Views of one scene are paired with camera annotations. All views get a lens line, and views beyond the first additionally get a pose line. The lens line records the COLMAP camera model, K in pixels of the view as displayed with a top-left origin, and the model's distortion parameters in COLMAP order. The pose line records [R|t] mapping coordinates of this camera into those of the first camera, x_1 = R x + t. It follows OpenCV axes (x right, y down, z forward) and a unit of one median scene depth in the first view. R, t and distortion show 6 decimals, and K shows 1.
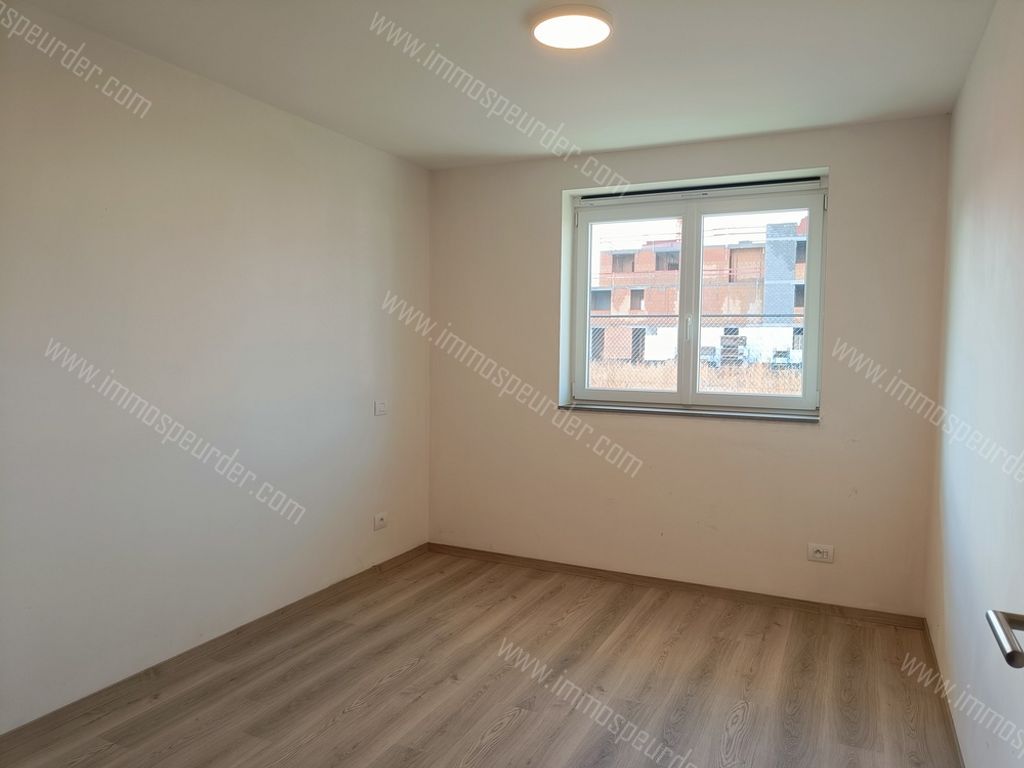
lens RADIAL K [[707.3, 0, 514.9], [0, 707.3, 418.1], [0, 0, 1]] dist [0.001805, 0.000302]
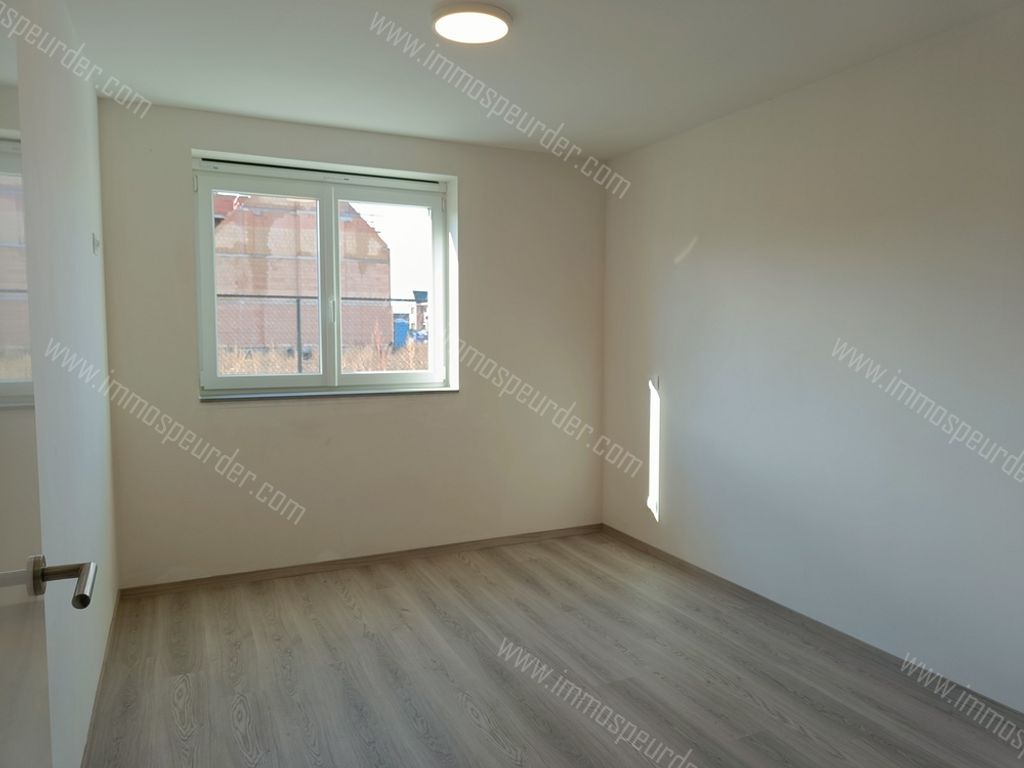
lens RADIAL K [[724.7, 0, 508.3], [0, 724.7, 396.9], [0, 0, 1]] dist [0.037050, -0.002343]
pose [[0.652648, -0.076787, 0.753760, -0.385171], [0.077033, 0.996421, 0.034808, -0.022069], [-0.753735, 0.035347, 0.656227, 0.139249]]
